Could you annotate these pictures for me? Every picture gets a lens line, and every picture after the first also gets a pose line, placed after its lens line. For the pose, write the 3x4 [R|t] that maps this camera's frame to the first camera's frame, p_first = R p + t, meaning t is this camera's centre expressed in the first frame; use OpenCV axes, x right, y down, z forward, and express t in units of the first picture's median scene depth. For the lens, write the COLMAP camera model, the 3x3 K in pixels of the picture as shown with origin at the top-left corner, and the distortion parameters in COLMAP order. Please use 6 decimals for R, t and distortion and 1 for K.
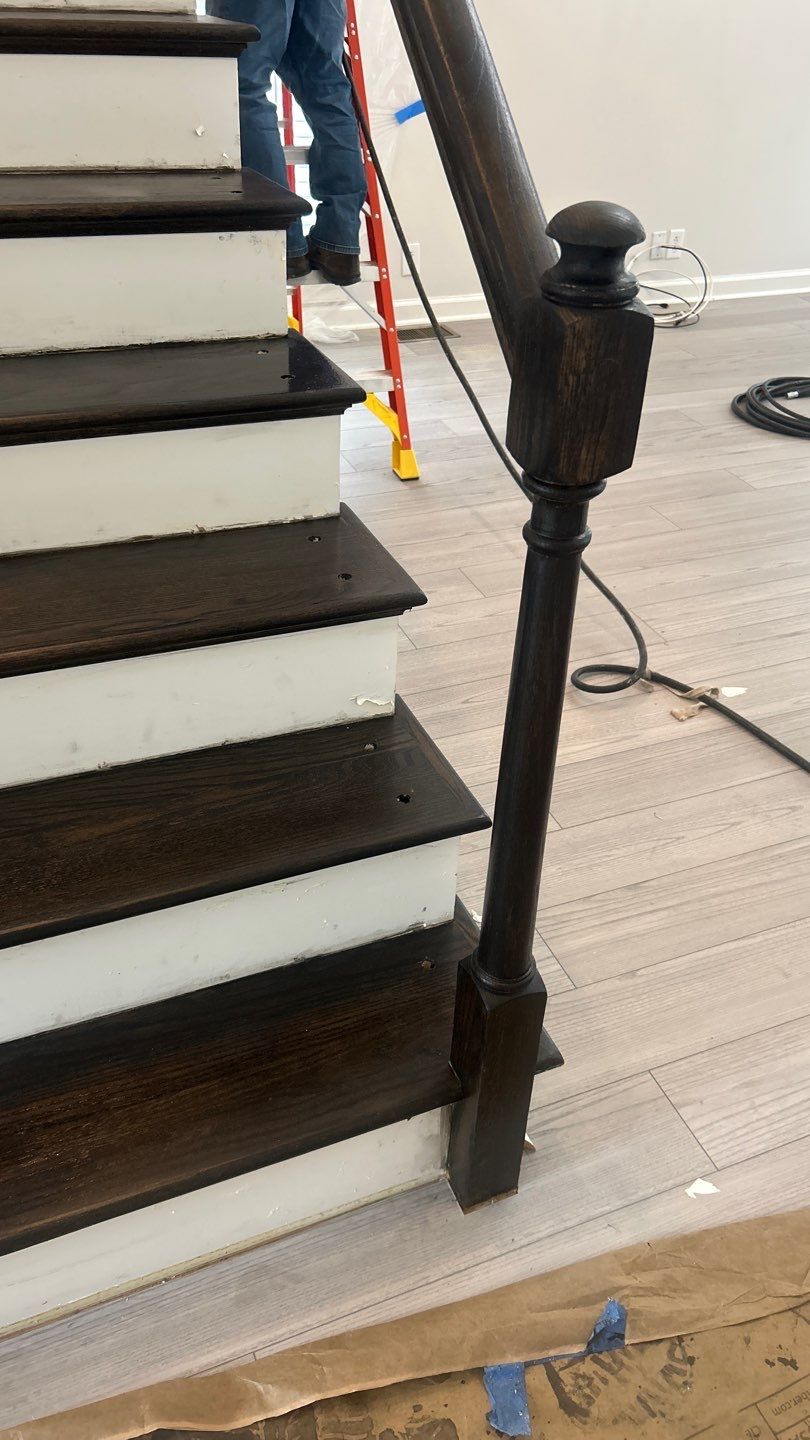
lens RADIAL K [[1078.5, 0, 400.2], [0, 1078.5, 716.9], [0, 0, 1]] dist [0.036486, -0.019419]
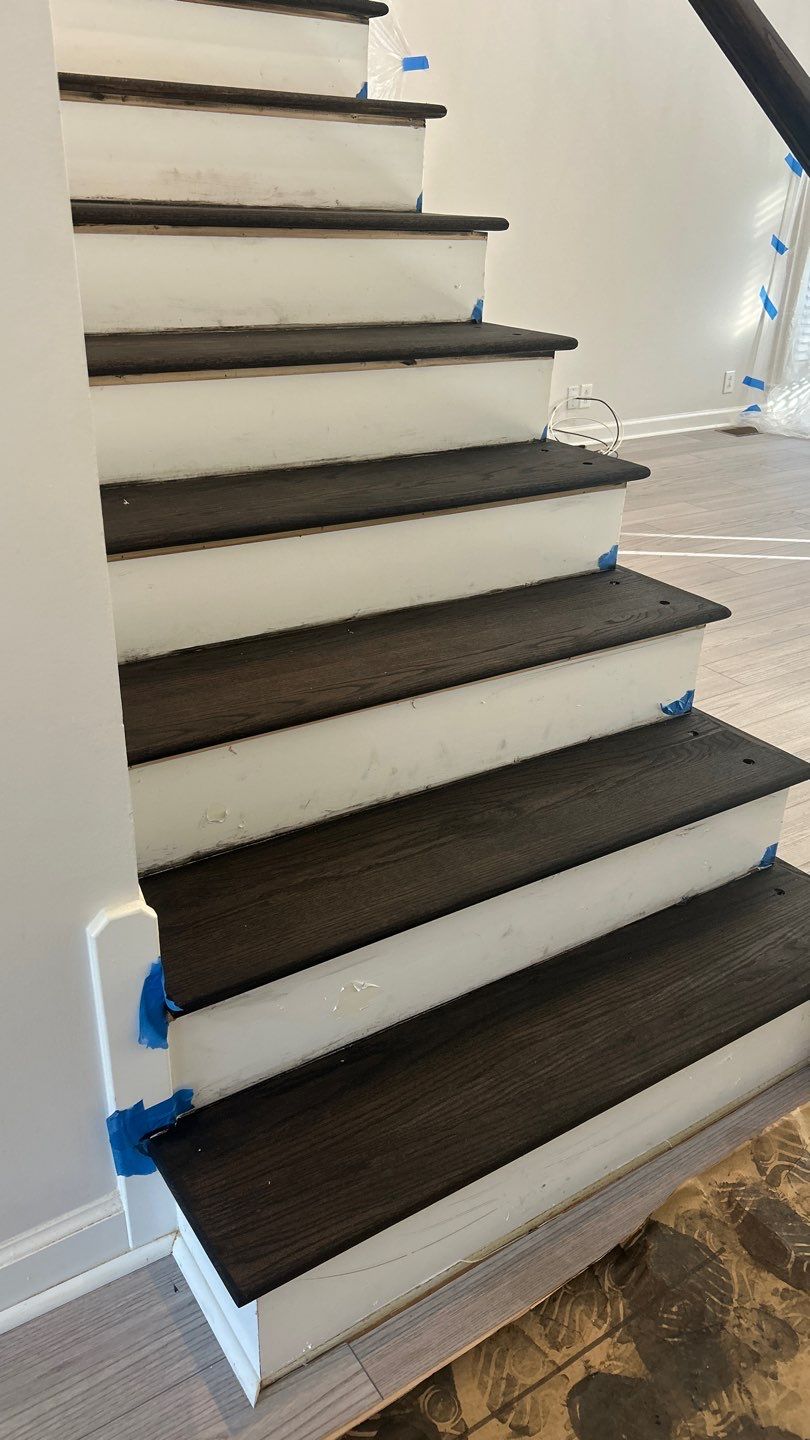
lens RADIAL K [[1078.5, 0, 405.1], [0, 1078.5, 716.9], [0, 0, 1]] dist [0.036486, -0.019419]
pose [[0.979630, -0.089189, 0.179916, -0.526141], [0.114303, 0.984309, -0.134424, 0.126060], [-0.165104, 0.152250, 0.974454, -0.175795]]
